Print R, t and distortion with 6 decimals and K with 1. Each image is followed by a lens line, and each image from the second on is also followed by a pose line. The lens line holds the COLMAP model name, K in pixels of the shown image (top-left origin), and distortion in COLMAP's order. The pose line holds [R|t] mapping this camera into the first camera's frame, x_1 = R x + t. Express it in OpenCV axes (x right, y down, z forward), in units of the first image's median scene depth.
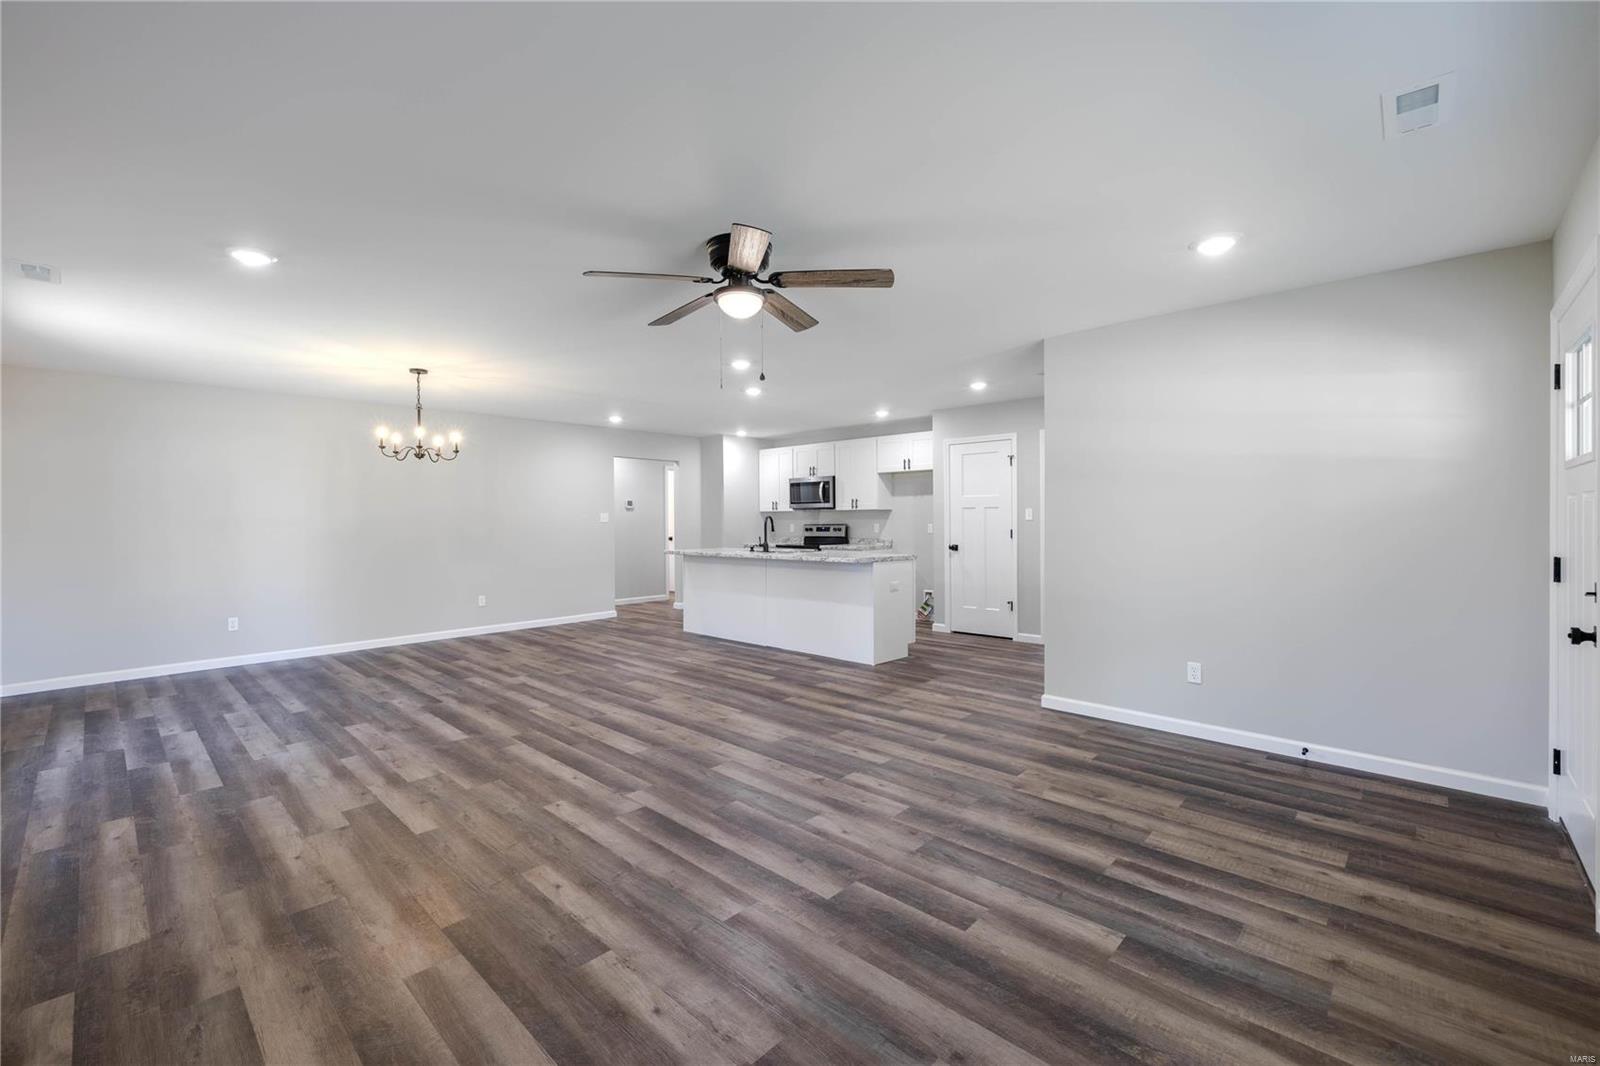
lens RADIAL K [[672.7, 0, 801.3], [0, 672.7, 530.9], [0, 0, 1]] dist [-0.001801, 0.001337]
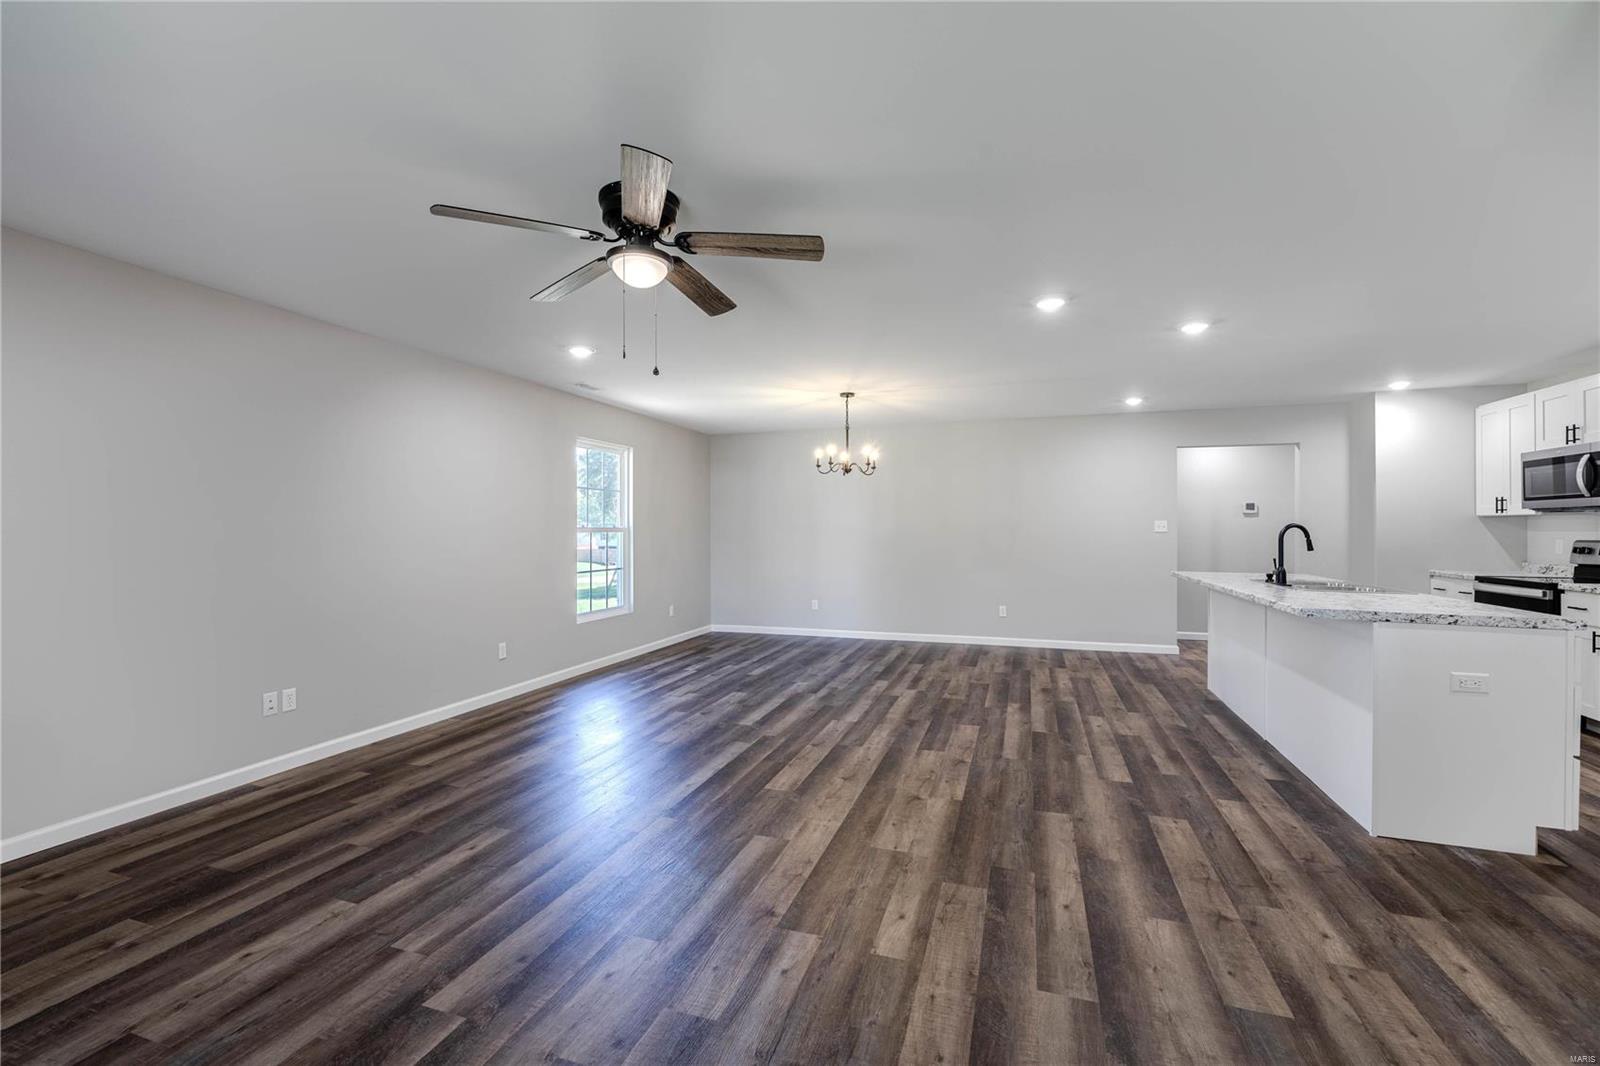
lens RADIAL K [[672.7, 0, 795.3], [0, 672.7, 527.1], [0, 0, 1]] dist [-0.001801, 0.001337]
pose [[0.408351, 0.003100, -0.912820, 0.526421], [-0.018508, 0.999817, -0.004884, -0.013247], [0.912637, 0.018889, 0.408333, 0.593626]]
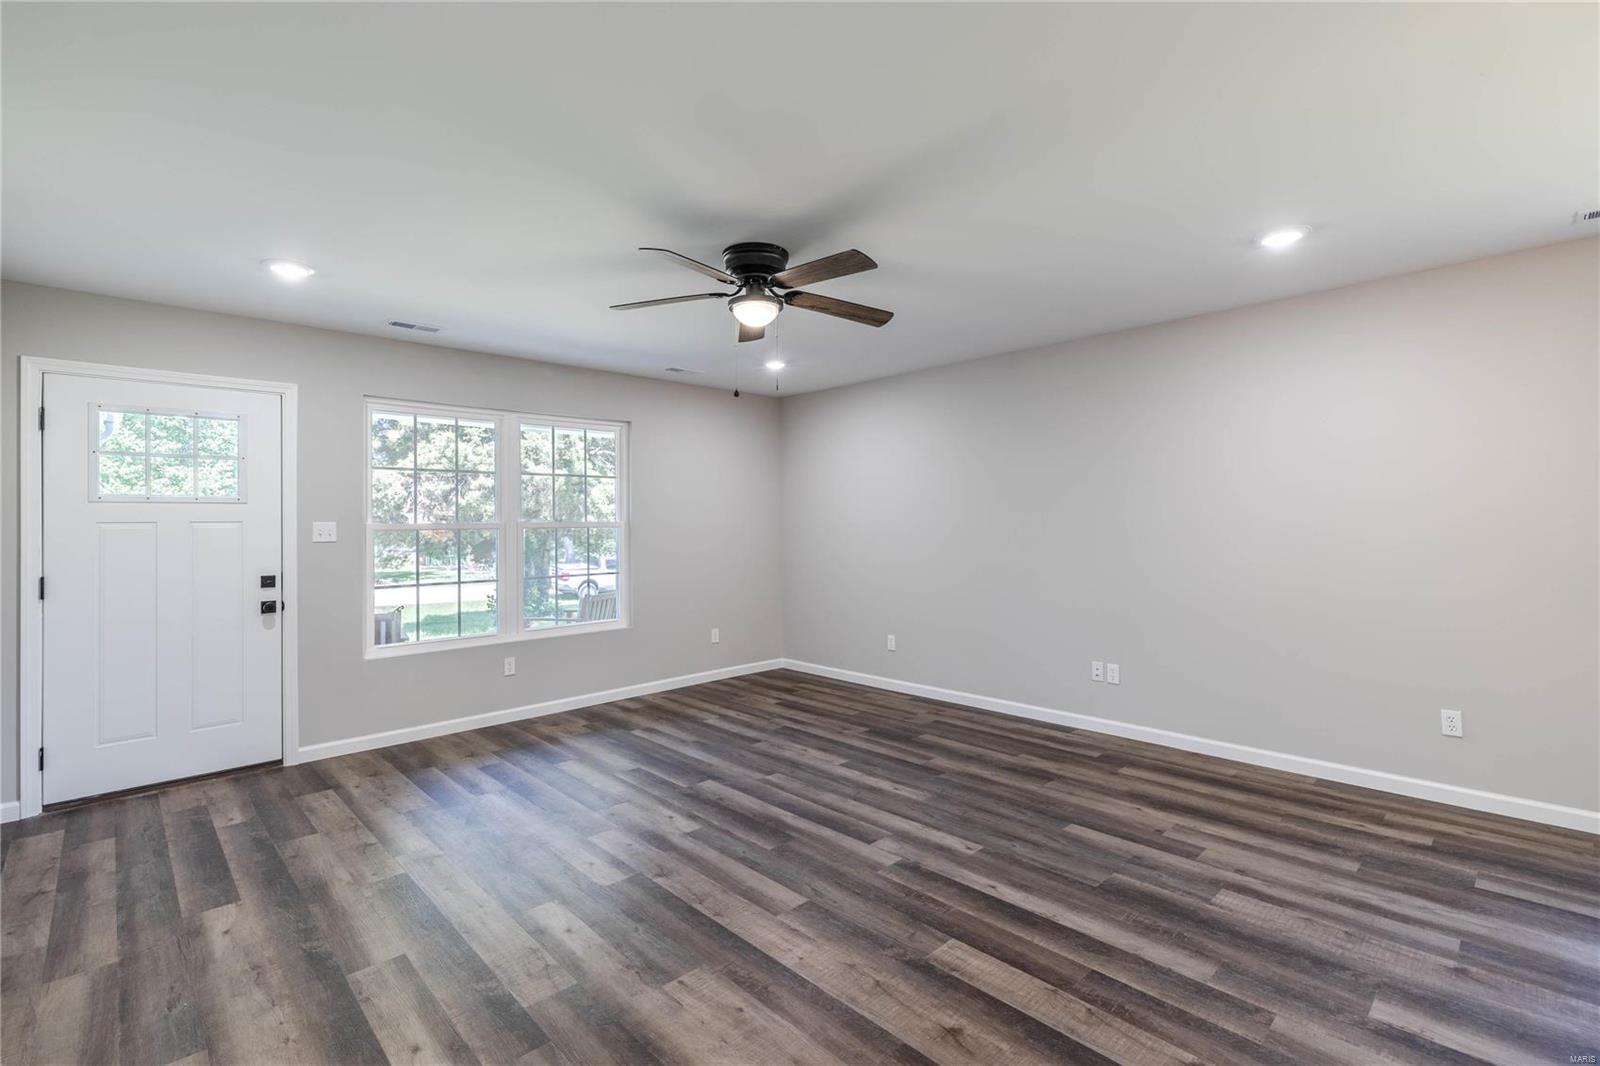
lens RADIAL K [[712.1, 0, 802.4], [0, 712.1, 525.2], [0, 0, 1]] dist [0.003298, 0.000847]
pose [[-0.998565, 0.017947, 0.050461, -0.145582], [0.018969, 0.999623, 0.019854, -0.032004], [-0.050086, 0.020782, -0.998529, 1.440471]]
